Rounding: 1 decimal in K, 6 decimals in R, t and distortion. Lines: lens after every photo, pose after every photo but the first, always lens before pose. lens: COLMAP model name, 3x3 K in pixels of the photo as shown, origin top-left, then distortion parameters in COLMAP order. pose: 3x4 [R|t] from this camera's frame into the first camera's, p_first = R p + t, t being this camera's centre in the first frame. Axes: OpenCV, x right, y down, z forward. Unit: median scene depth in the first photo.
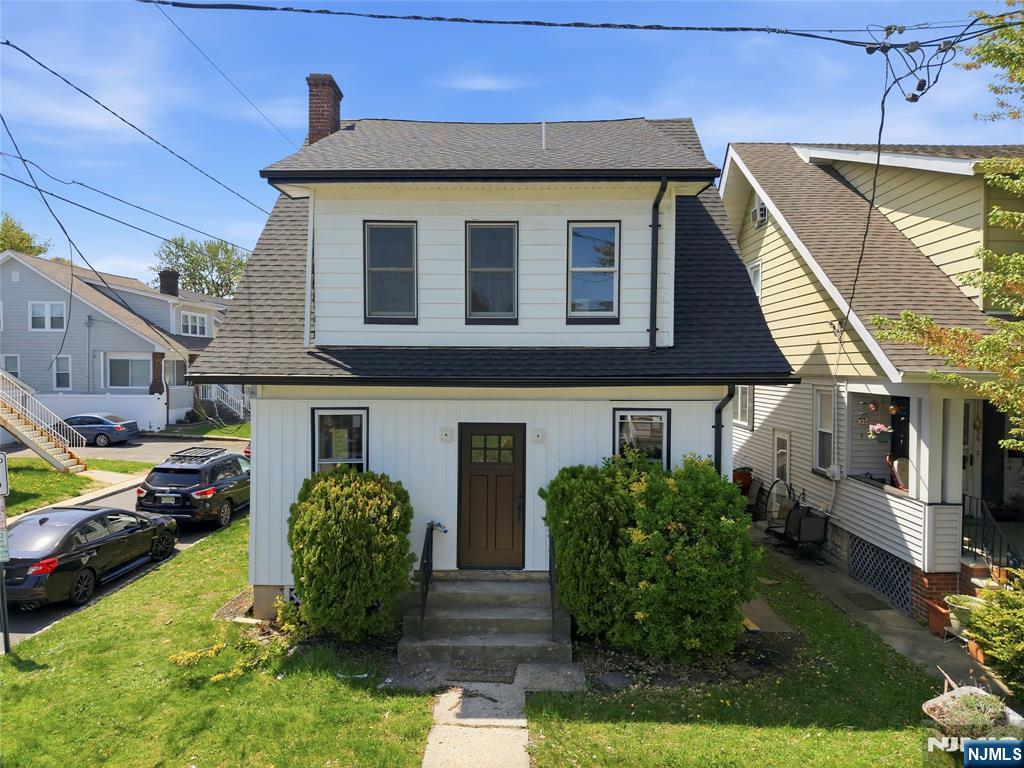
lens RADIAL K [[688.5, 0, 512.0], [0, 688.5, 384.0], [0, 0, 1]] dist [0.009047, -0.003153]
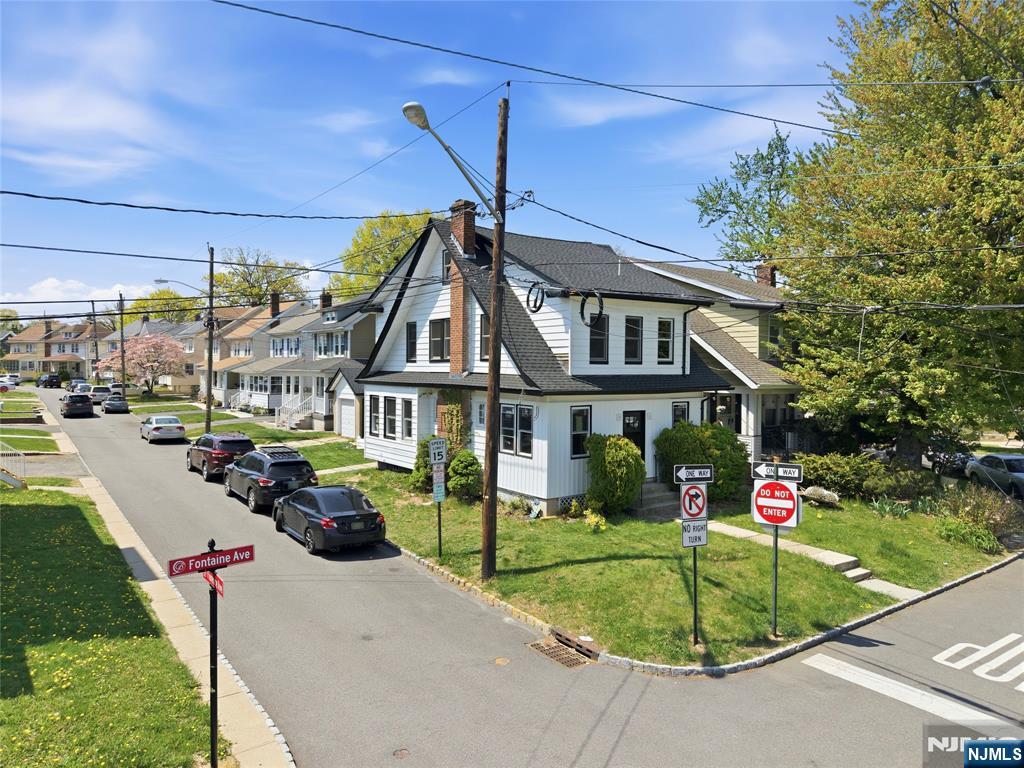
lens RADIAL K [[688.5, 0, 512.0], [0, 688.5, 384.0], [0, 0, 1]] dist [0.009047, -0.003153]
pose [[0.795267, -0.014996, 0.606074, -1.627405], [0.014383, 0.999879, 0.005867, -0.043915], [-0.606089, 0.004052, 0.795386, -0.469144]]
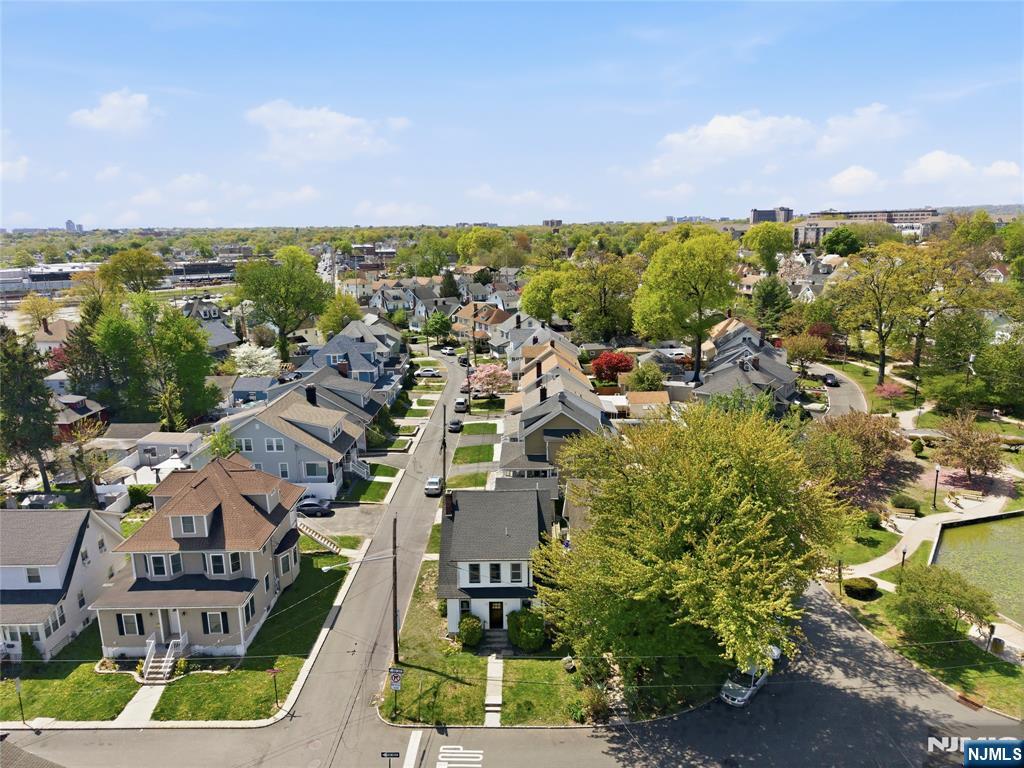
lens RADIAL K [[688.5, 0, 512.0], [0, 688.5, 384.0], [0, 0, 1]] dist [0.009047, -0.003153]
pose [[0.999836, -0.018026, -0.001814, 0.121567], [0.018031, 0.980363, 0.196375, -2.430603], [-0.001761, -0.196376, 0.980527, -3.523745]]
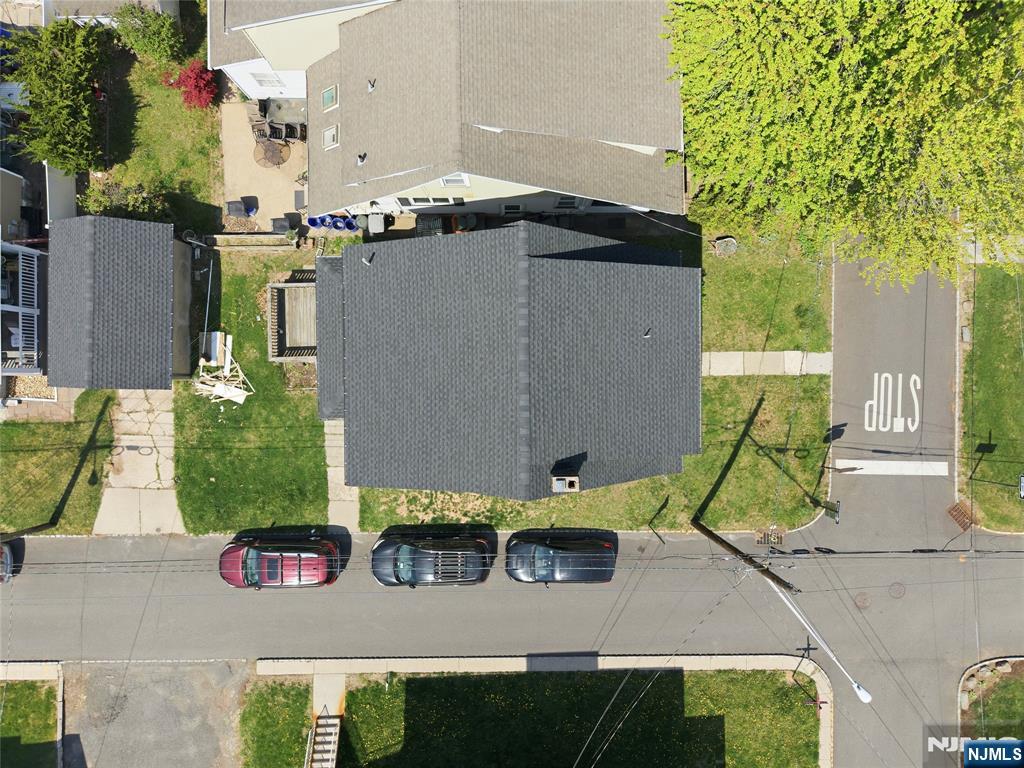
lens RADIAL K [[688.5, 0, 512.0], [0, 688.5, 384.0], [0, 0, 1]] dist [0.009047, -0.003153]
pose [[-0.024994, -0.999491, -0.019810, -0.040904], [0.025490, -0.020447, 0.999466, -2.613762], [-0.999363, 0.024476, 0.025988, 1.505435]]
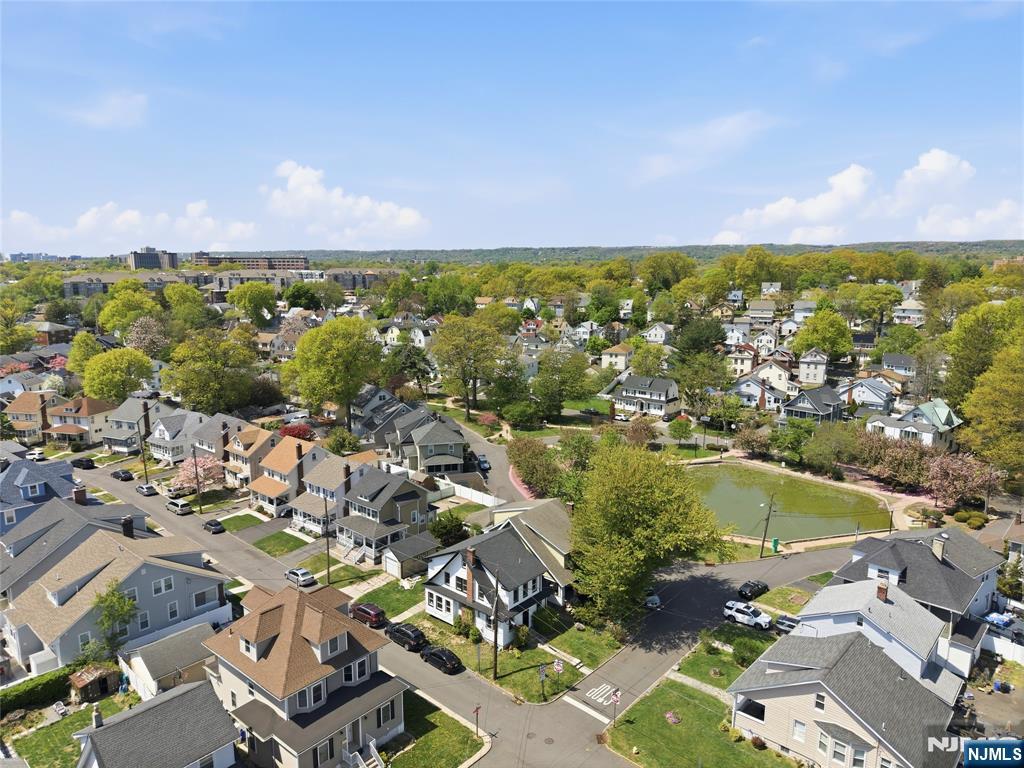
lens RADIAL K [[688.5, 0, 512.0], [0, 688.5, 384.0], [0, 0, 1]] dist [0.009047, -0.003153]
pose [[0.650440, -0.140146, 0.746517, -5.095059], [0.025253, 0.986277, 0.163154, -3.402487], [-0.759138, -0.087270, 0.645053, -3.272149]]
